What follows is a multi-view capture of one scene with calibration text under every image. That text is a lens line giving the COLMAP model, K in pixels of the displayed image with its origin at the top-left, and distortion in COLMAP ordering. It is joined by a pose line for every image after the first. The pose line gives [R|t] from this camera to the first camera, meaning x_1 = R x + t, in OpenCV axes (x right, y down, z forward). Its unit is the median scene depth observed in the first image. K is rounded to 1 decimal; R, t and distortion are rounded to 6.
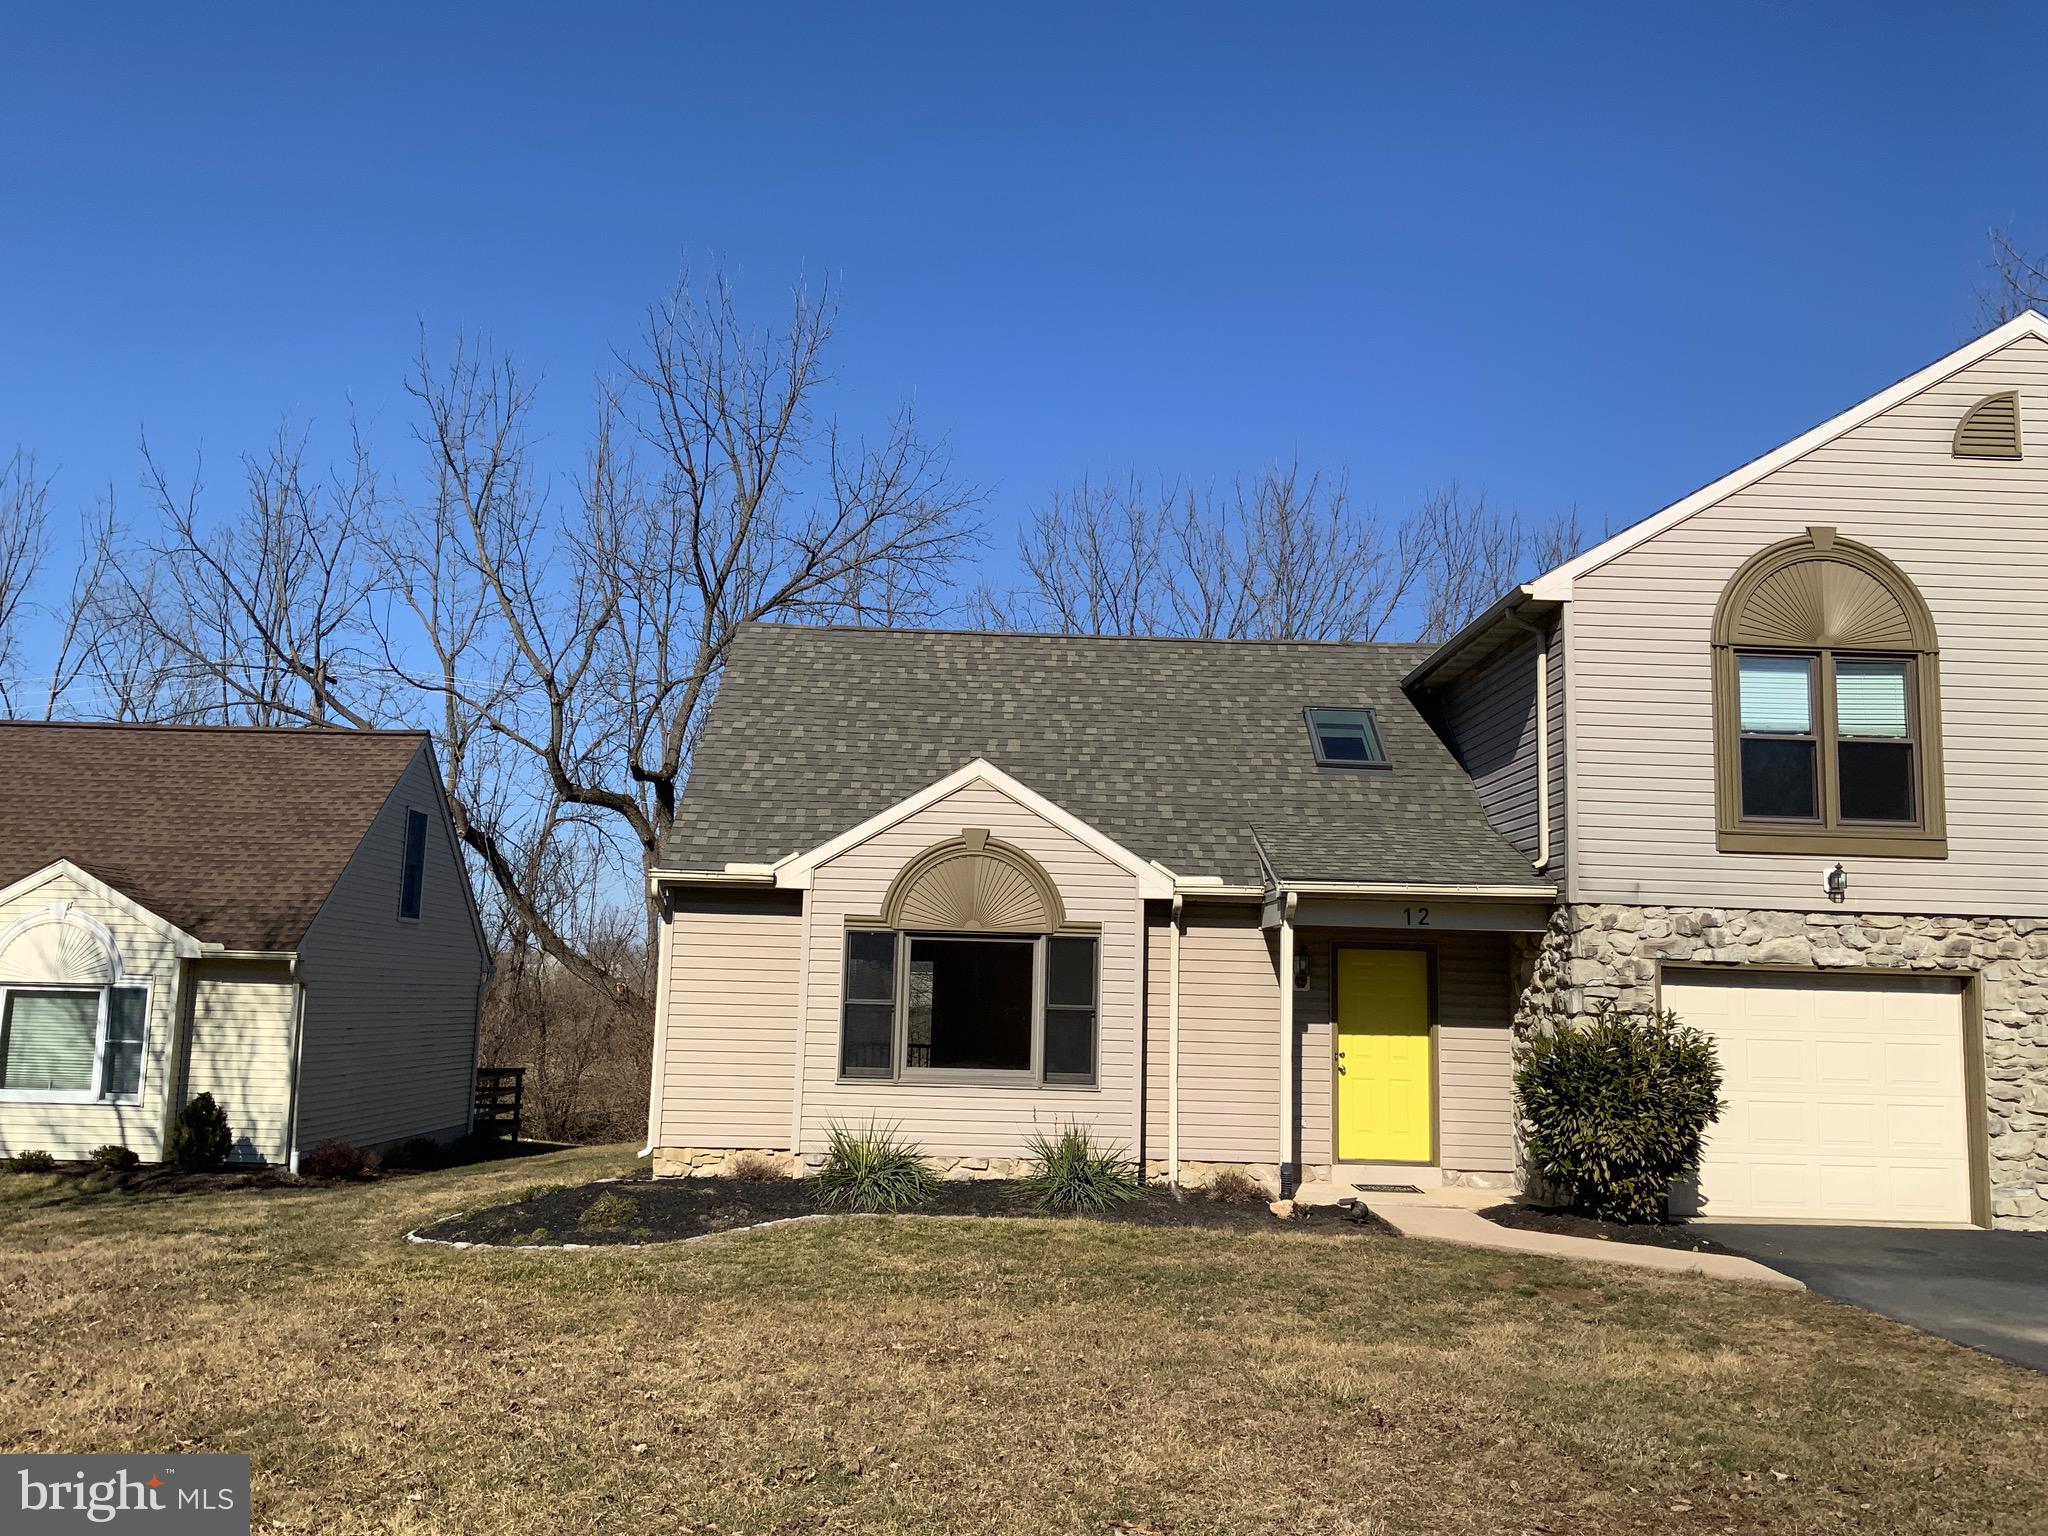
lens RADIAL K [[1675.2, 0, 1025.1], [0, 1675.2, 765.3], [0, 0, 1]] dist [0.040064, -0.055165]
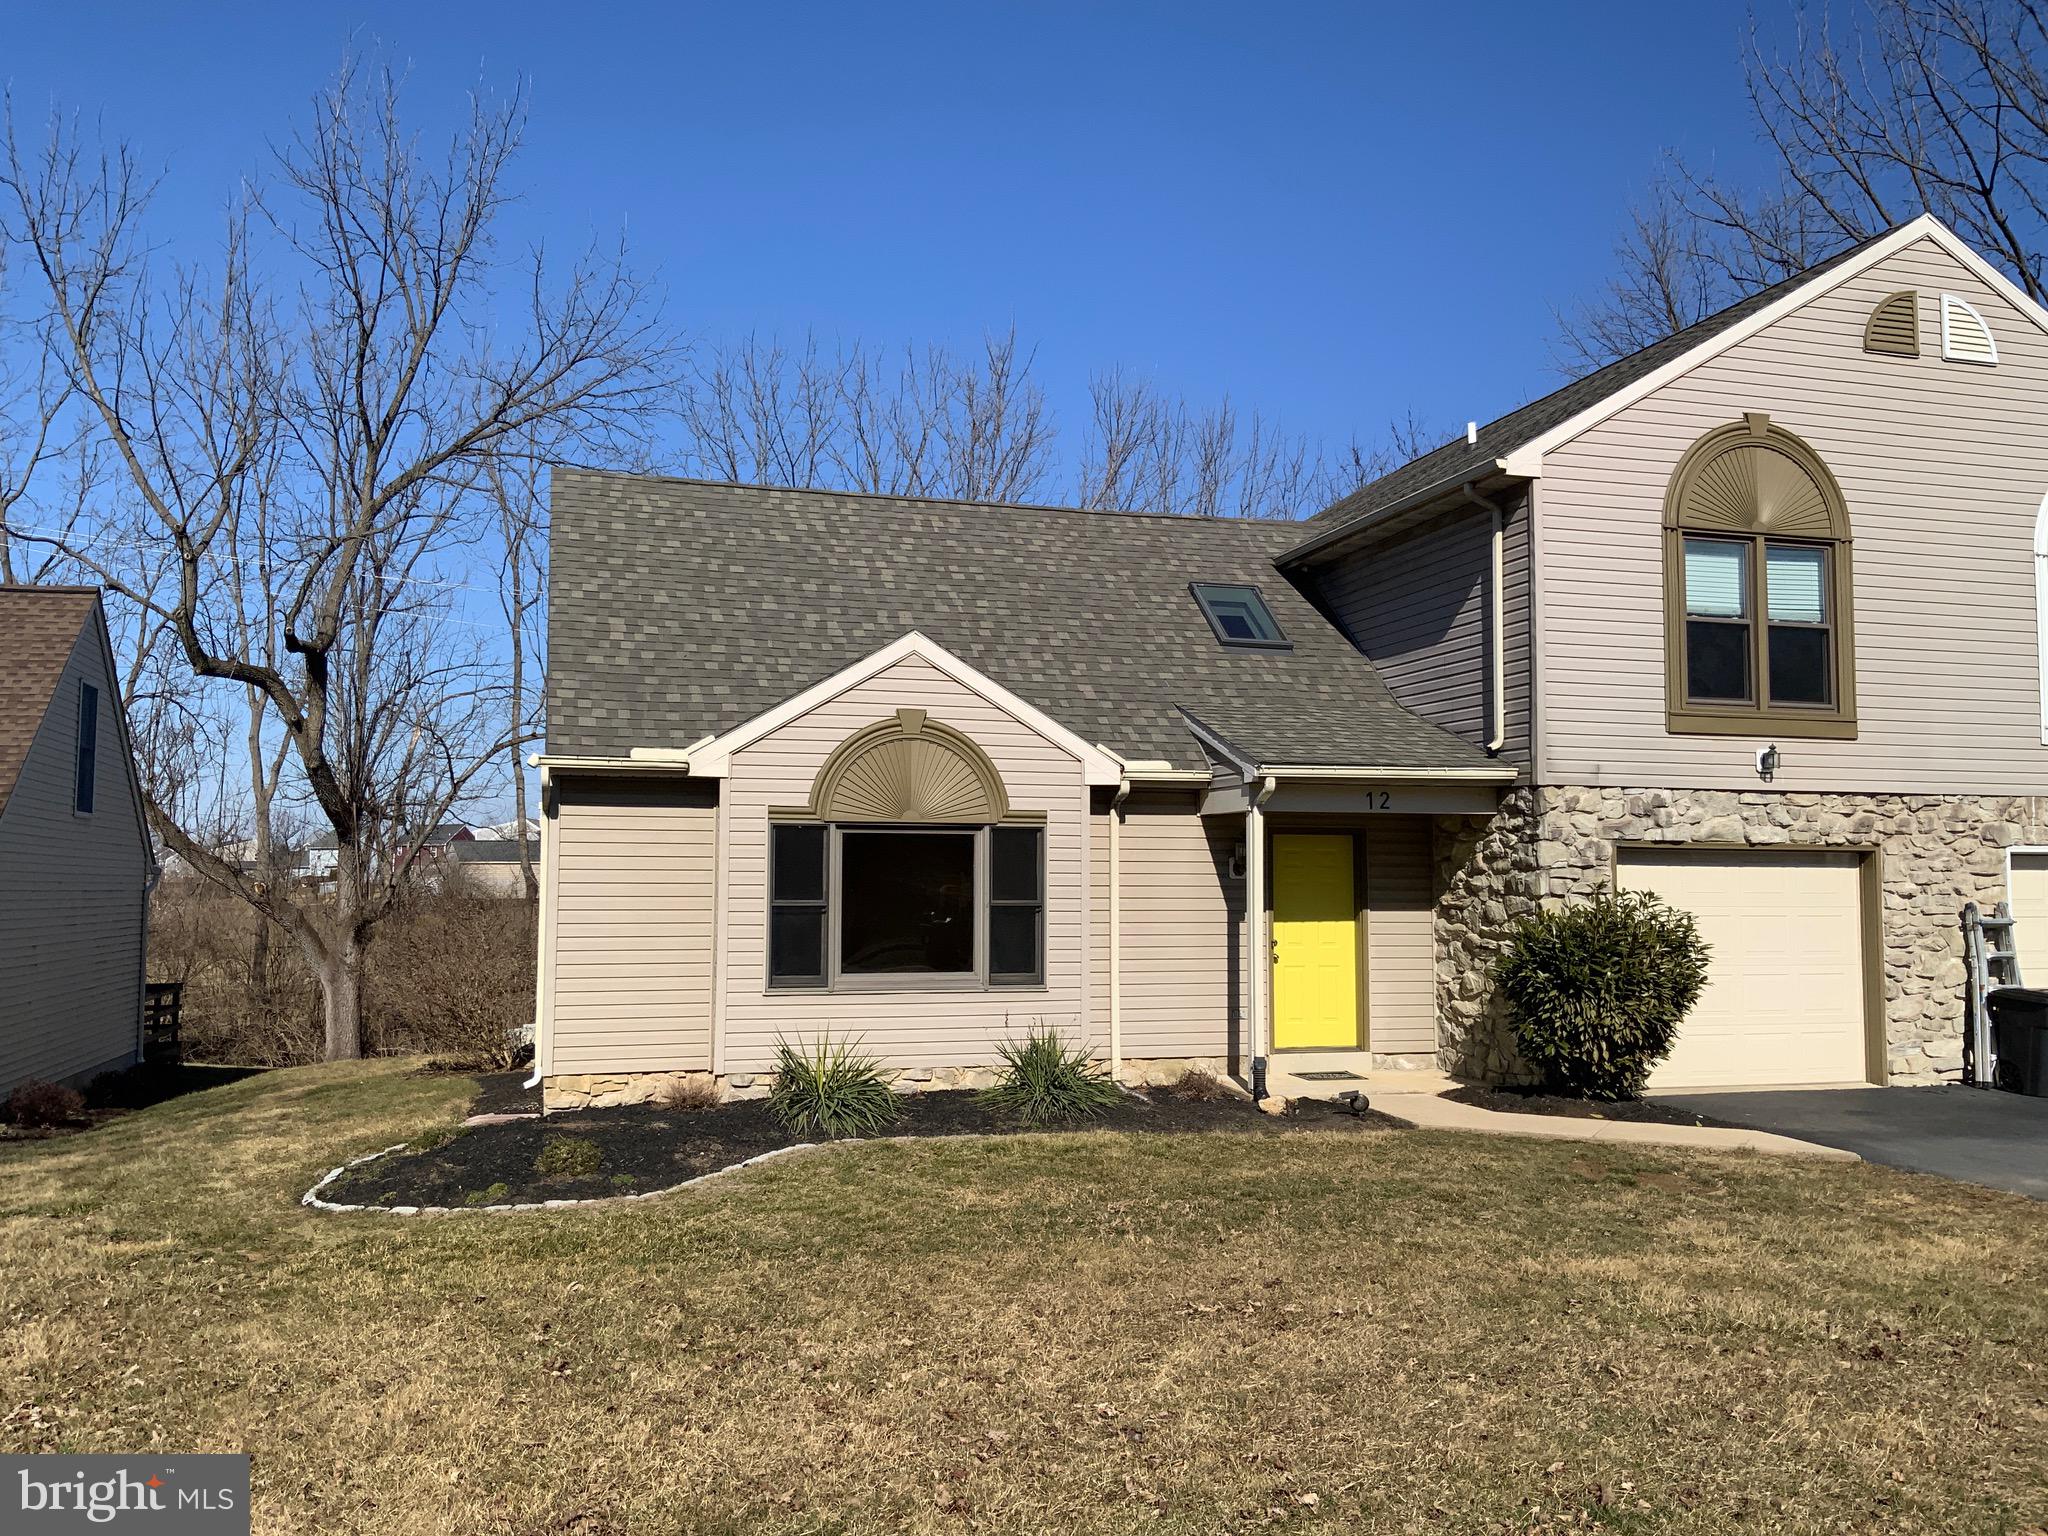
lens RADIAL K [[1675.2, 0, 1027.3], [0, 1675.2, 773.7], [0, 0, 1]] dist [0.040064, -0.055165]
pose [[0.965156, -0.006957, 0.261582, -0.206567], [-0.012978, 0.997144, 0.074405, 0.004717], [-0.261352, -0.075207, 0.962309, 0.114500]]
